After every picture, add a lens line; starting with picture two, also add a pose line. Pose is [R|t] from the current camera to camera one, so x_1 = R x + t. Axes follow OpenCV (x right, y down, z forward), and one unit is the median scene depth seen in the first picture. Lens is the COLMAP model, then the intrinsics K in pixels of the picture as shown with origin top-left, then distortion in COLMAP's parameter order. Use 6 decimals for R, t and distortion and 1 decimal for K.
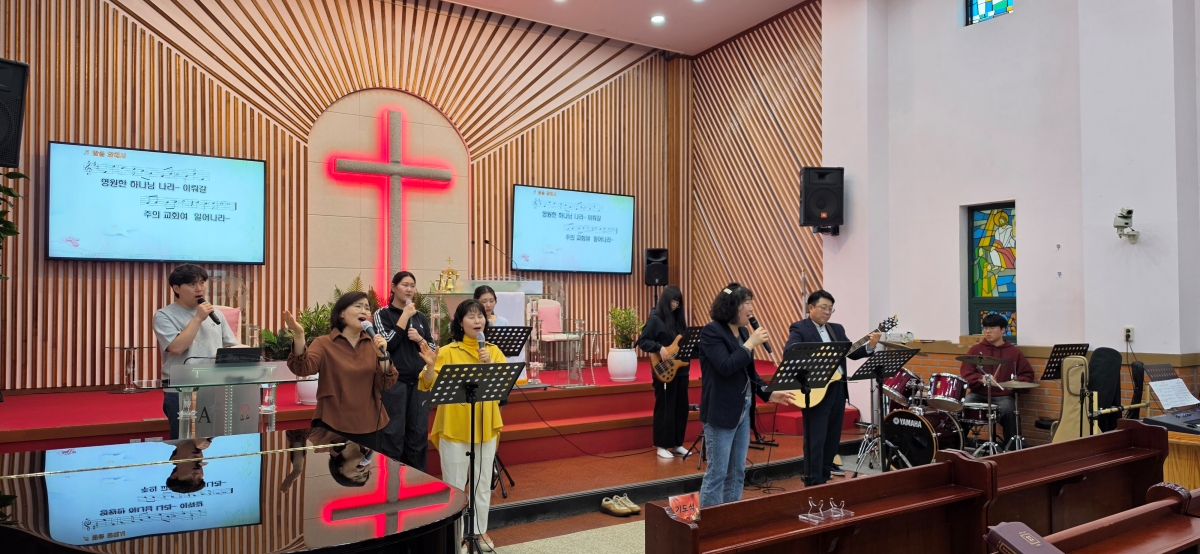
lens RADIAL K [[828.0, 0, 605.5], [0, 828.0, 287.6], [0, 0, 1]] dist [0.090448, -0.125942]
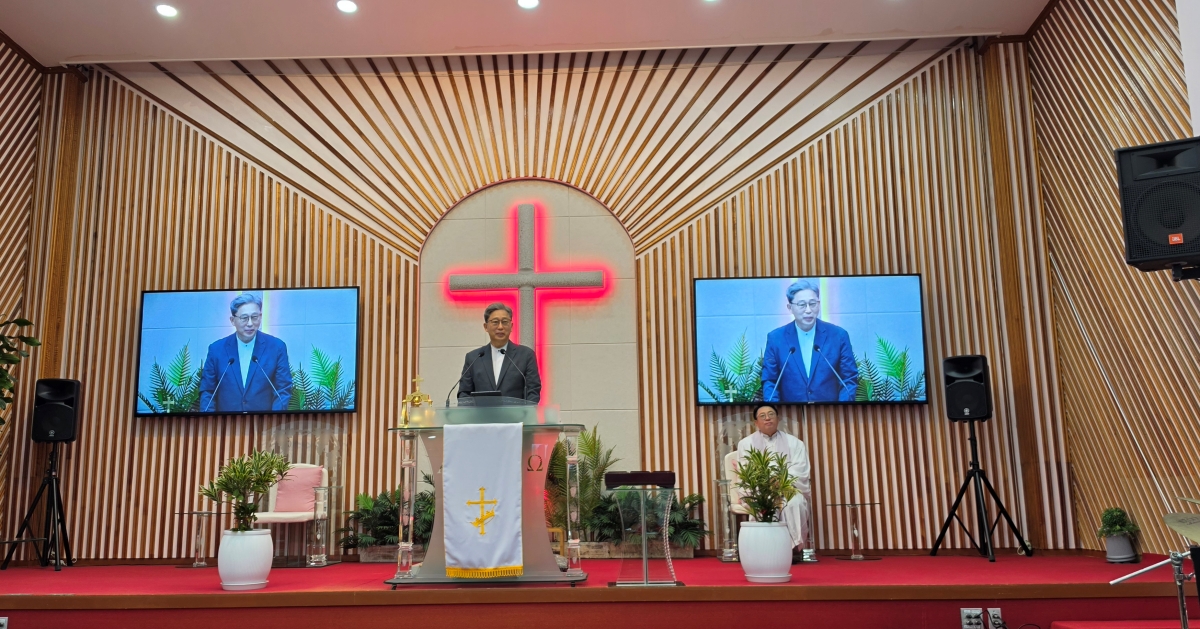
lens RADIAL K [[953.8, 0, 576.1], [0, 953.8, 321.6], [0, 0, 1]] dist [0.101108, -0.146666]
pose [[0.794546, -0.116839, -0.595857, 0.309309], [0.023980, 0.986585, -0.161479, 0.039190], [0.606731, 0.114013, 0.786689, 0.362720]]
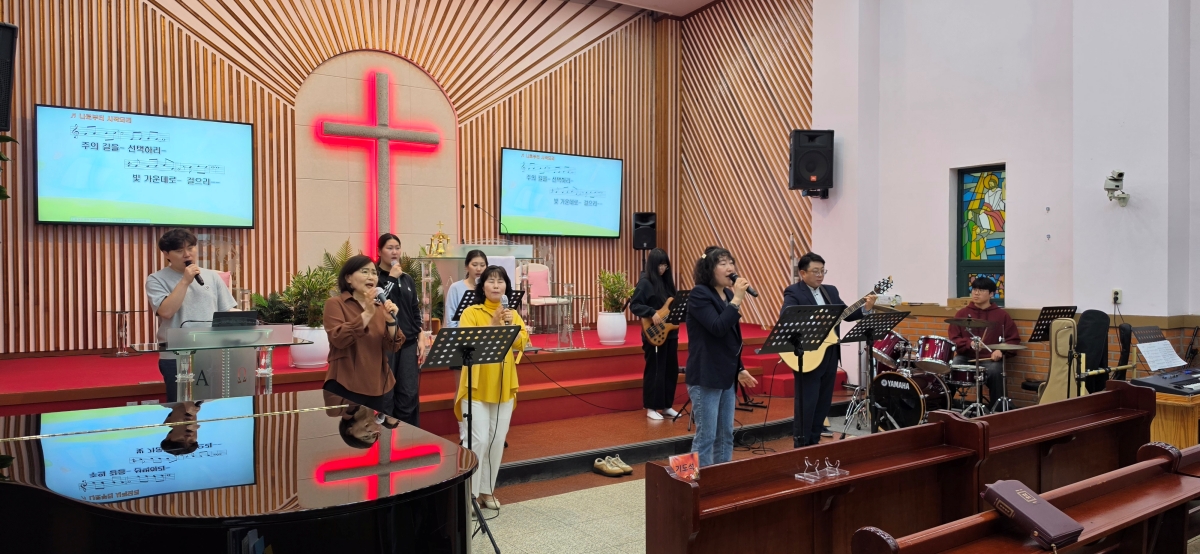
lens RADIAL K [[828.0, 0, 590.9], [0, 828.0, 285.2], [0, 0, 1]] dist [0.090448, -0.125942]
pose [[0.999996, -0.001447, 0.002450, -0.006859], [0.001347, 0.999182, 0.040424, 0.000201], [-0.002506, -0.040421, 0.999180, -0.002310]]
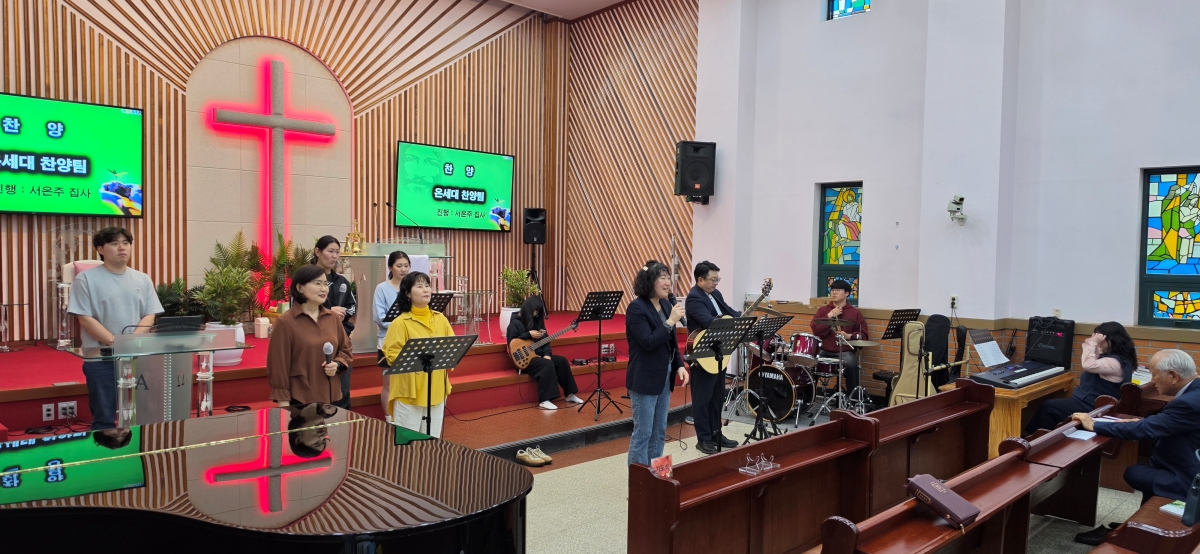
lens RADIAL K [[828.0, 0, 590.9], [0, 828.0, 284.2], [0, 0, 1]] dist [0.090448, -0.125942]
pose [[0.982407, 0.011935, 0.186371, -0.074945], [-0.024286, 0.997646, 0.064131, -0.024545], [-0.185166, -0.067529, 0.980384, -0.047712]]
